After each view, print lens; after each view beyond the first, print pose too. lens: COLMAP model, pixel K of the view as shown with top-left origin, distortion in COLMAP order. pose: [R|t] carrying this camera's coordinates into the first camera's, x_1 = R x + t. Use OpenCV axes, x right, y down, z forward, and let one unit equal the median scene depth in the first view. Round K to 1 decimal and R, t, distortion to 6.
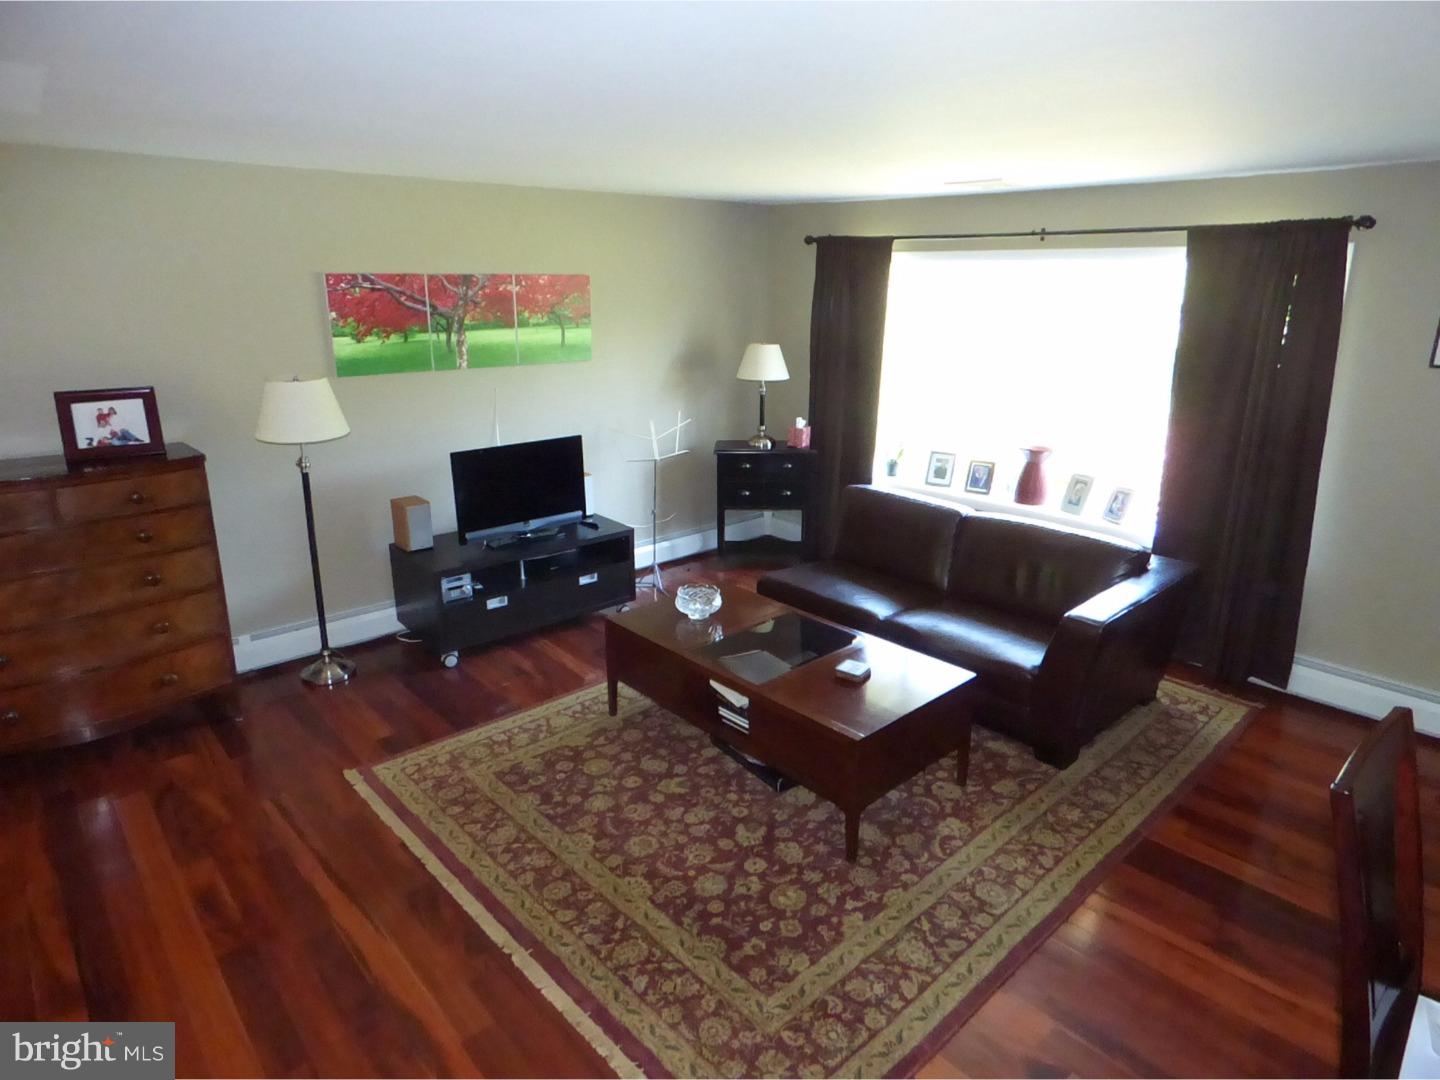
lens RADIAL K [[864.8, 0, 718.2], [0, 864.8, 522.1], [0, 0, 1]] dist [-0.038396, 0.000701]
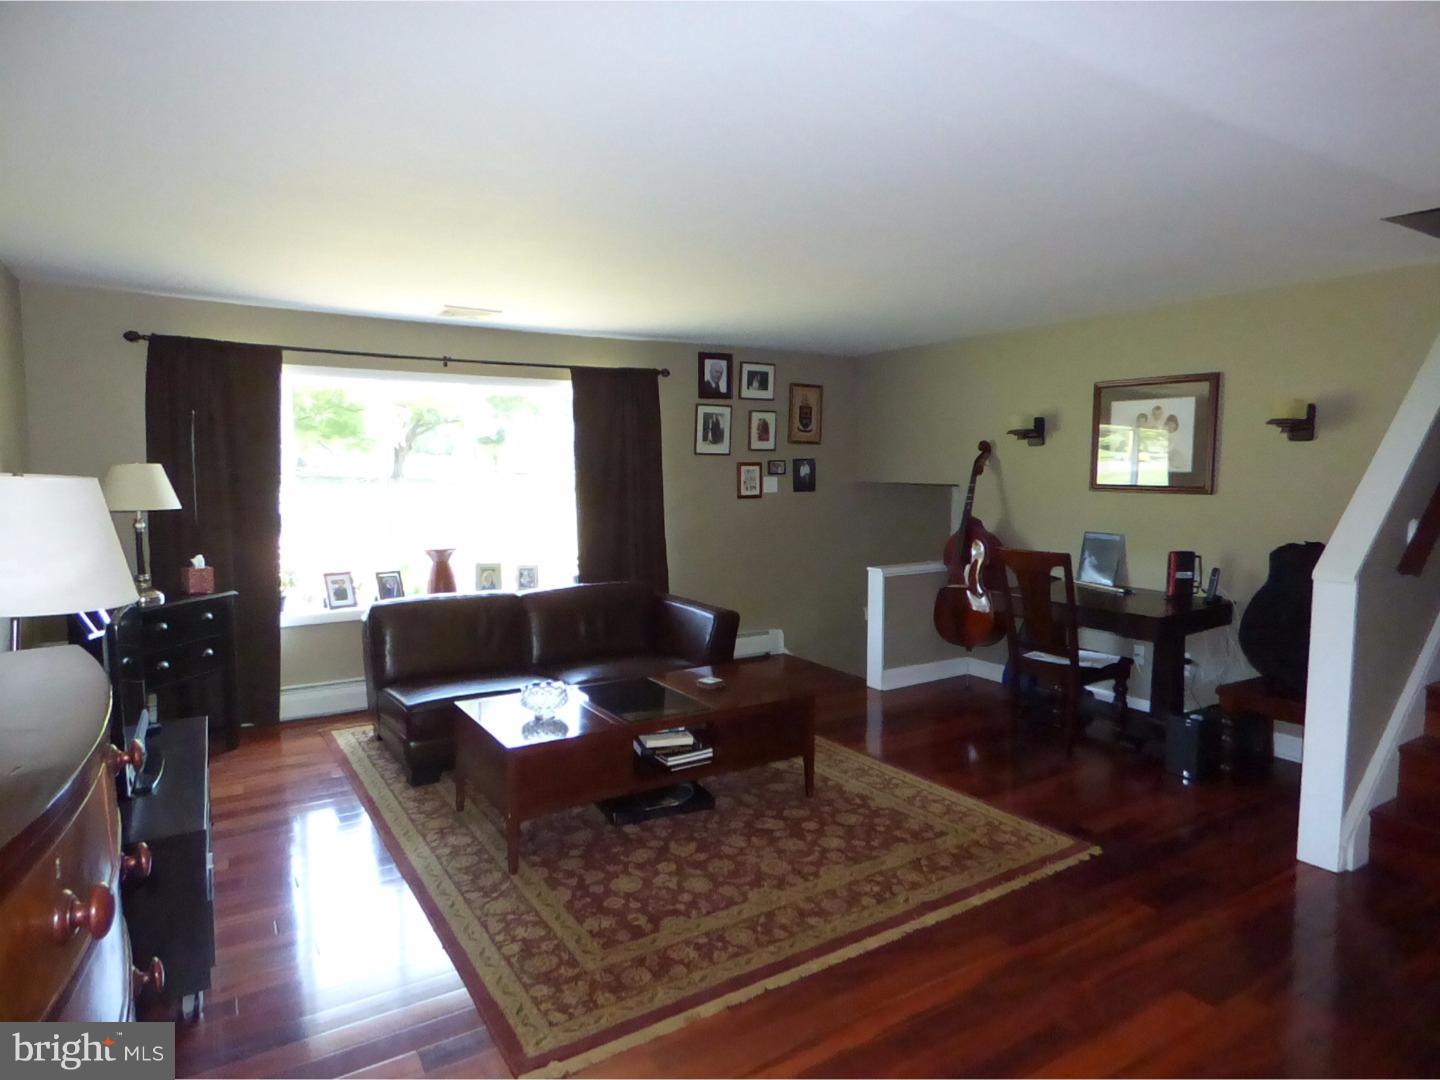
lens RADIAL K [[865.2, 0, 726.2], [0, 865.2, 541.1], [0, 0, 1]] dist [0.005728, 0.001059]
pose [[0.172109, -0.094485, 0.980536, -0.973010], [0.259306, 0.964630, 0.047437, -0.078164], [-0.950336, 0.246094, 0.190522, 0.636331]]
